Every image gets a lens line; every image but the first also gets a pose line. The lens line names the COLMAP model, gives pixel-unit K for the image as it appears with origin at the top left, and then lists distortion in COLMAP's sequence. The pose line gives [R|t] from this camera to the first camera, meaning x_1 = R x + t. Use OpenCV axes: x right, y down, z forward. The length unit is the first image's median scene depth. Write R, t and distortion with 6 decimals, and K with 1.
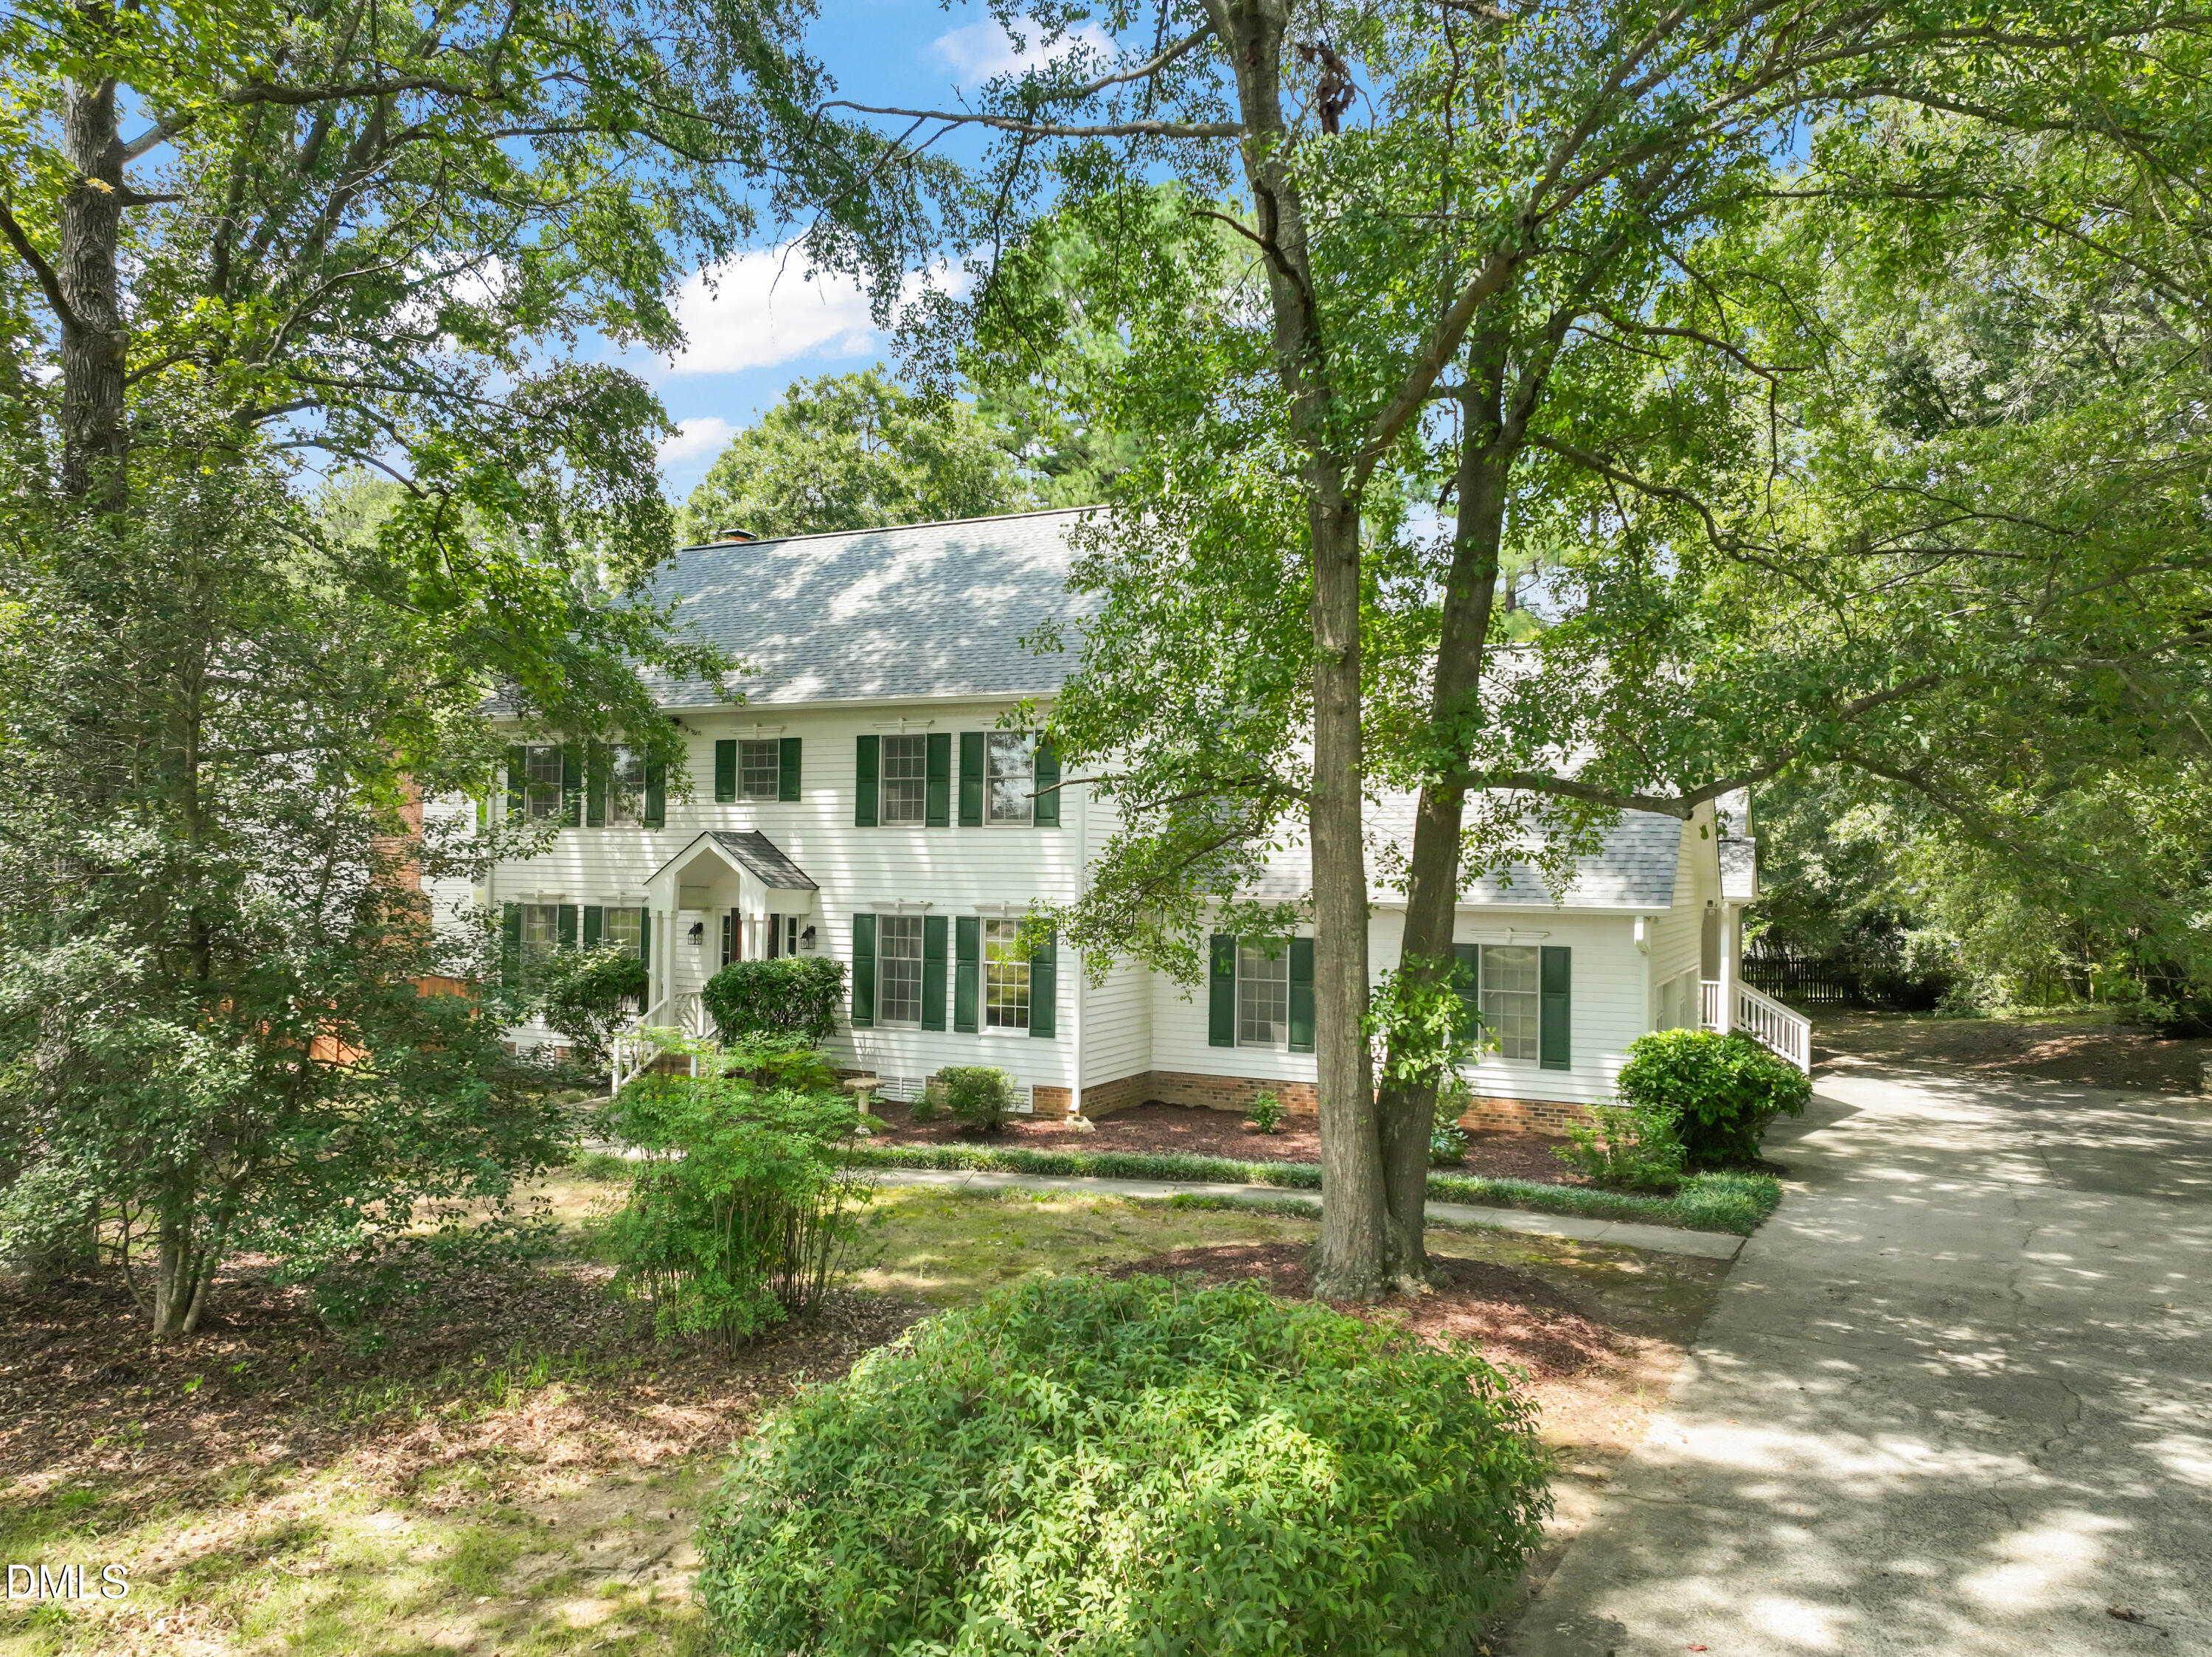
lens RADIAL K [[1515.6, 0, 1106.0], [0, 1515.6, 828.5], [0, 0, 1]] dist [0.003372, 0.000141]
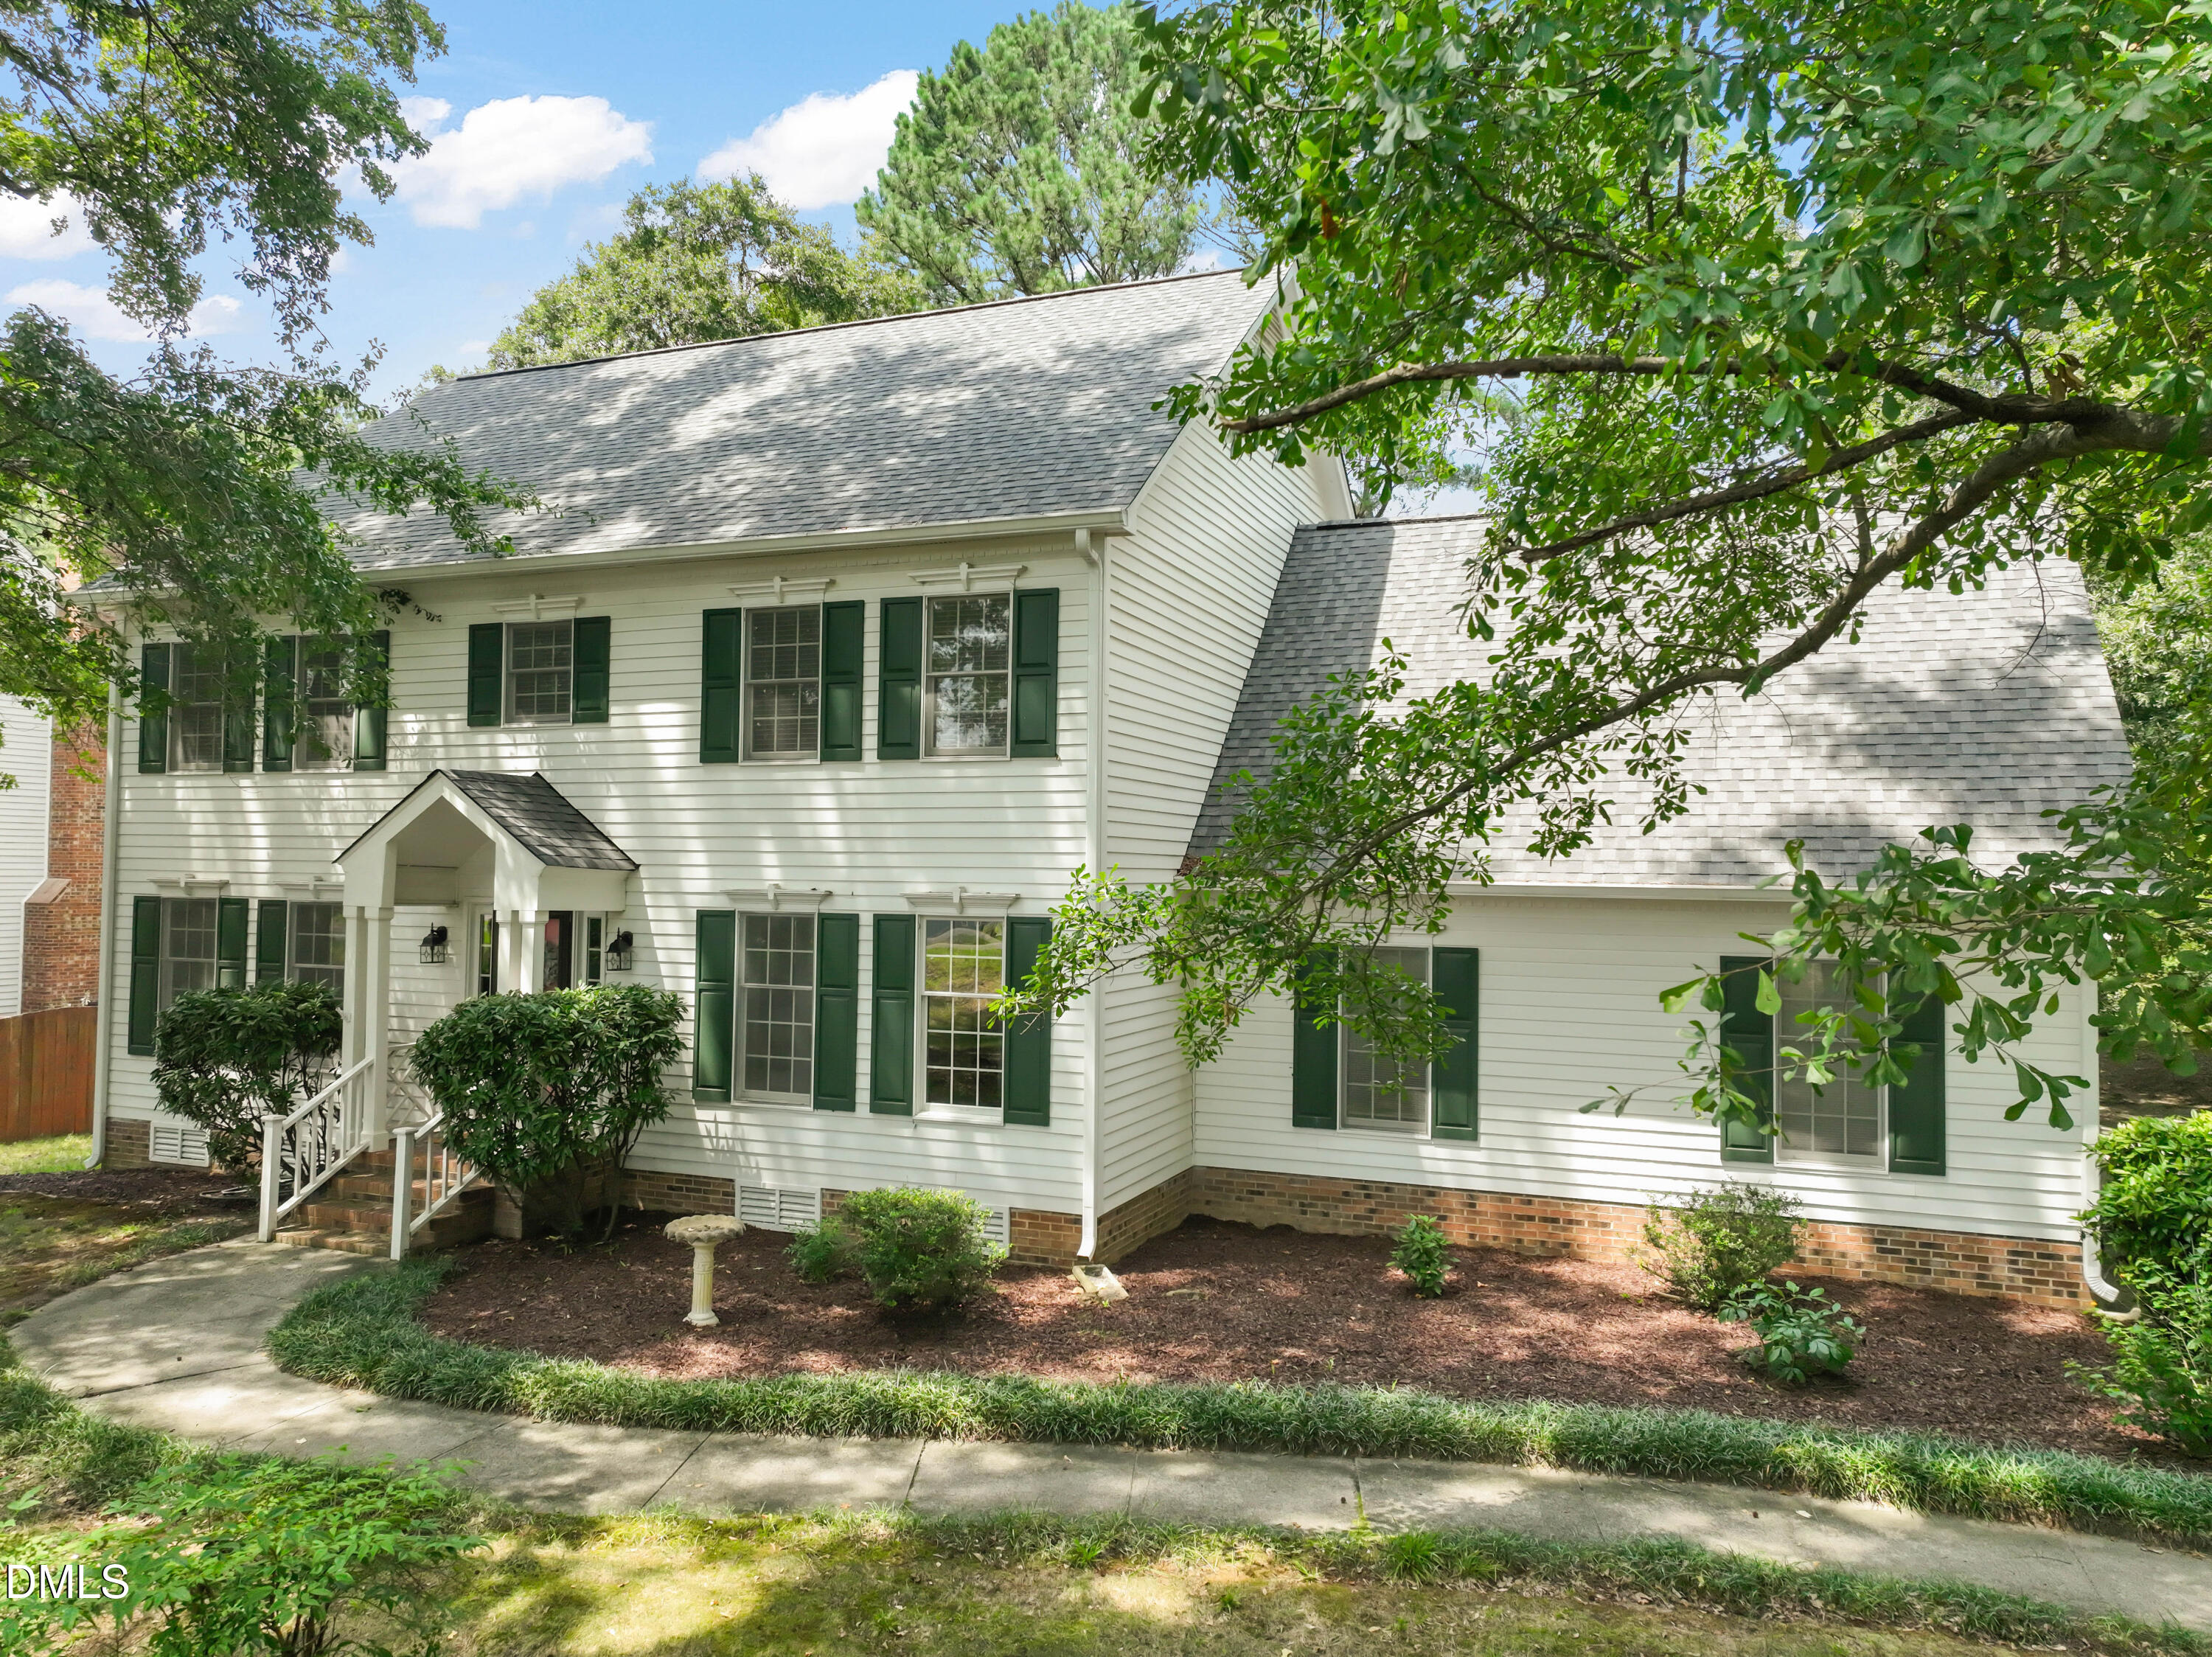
lens RADIAL K [[1555.4, 0, 1106.0], [0, 1555.4, 828.5], [0, 0, 1]] dist [-0.004785, -0.000056]
pose [[0.997785, -0.000293, 0.066514, -0.048645], [0.000248, 1.000000, 0.000671, 0.024144], [-0.066514, -0.000653, 0.997785, 0.389773]]
